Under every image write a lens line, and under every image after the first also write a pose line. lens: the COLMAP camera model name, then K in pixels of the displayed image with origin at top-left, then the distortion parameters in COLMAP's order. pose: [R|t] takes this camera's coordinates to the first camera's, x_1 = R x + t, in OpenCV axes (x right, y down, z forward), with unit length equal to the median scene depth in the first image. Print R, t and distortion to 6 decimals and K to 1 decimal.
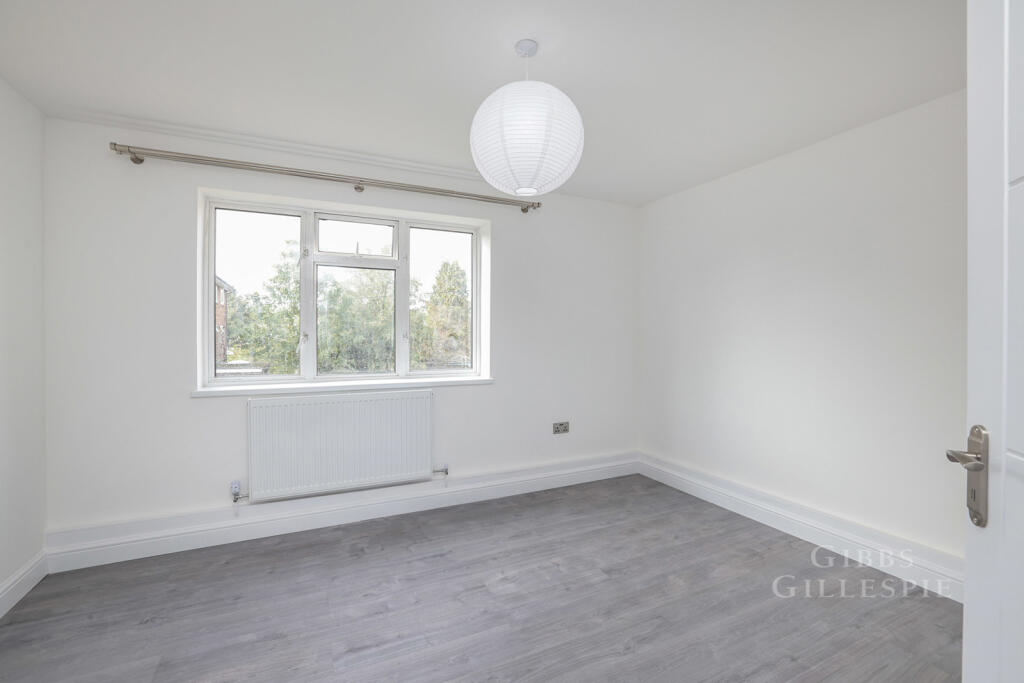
lens RADIAL K [[449.3, 0, 509.7], [0, 449.3, 339.3], [0, 0, 1]] dist [-0.051463, 0.018347]
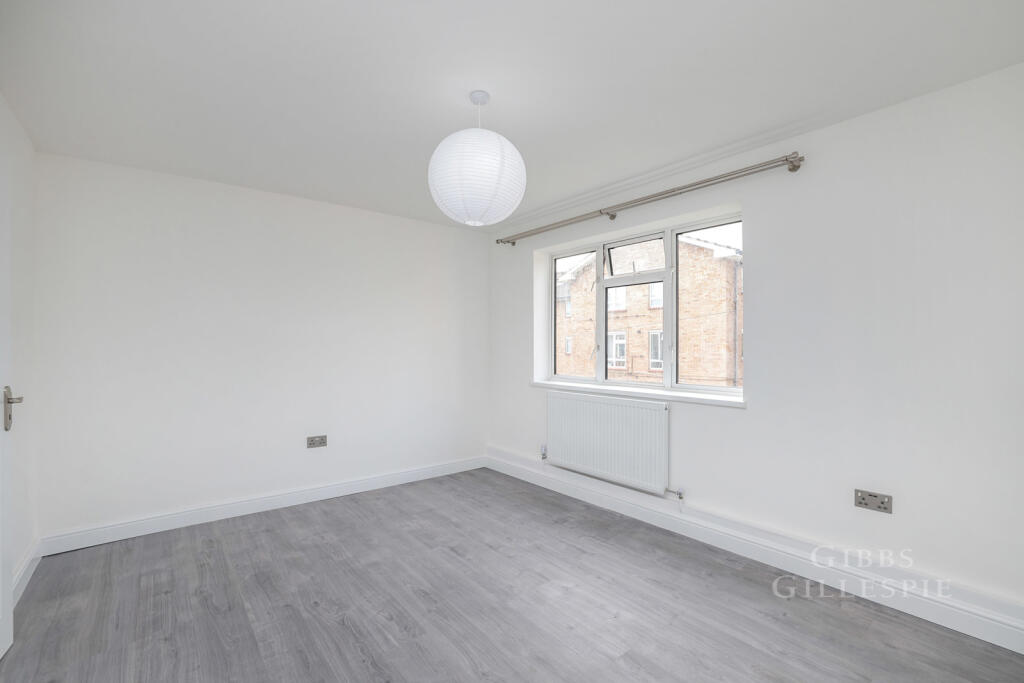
lens RADIAL K [[449.3, 0, 509.7], [0, 449.3, 339.3], [0, 0, 1]] dist [-0.051463, 0.018347]
pose [[0.229268, -0.011186, -0.973299, 0.769989], [-0.014537, 0.999783, -0.014915, -0.004432], [0.973255, 0.017569, 0.229056, 0.521666]]
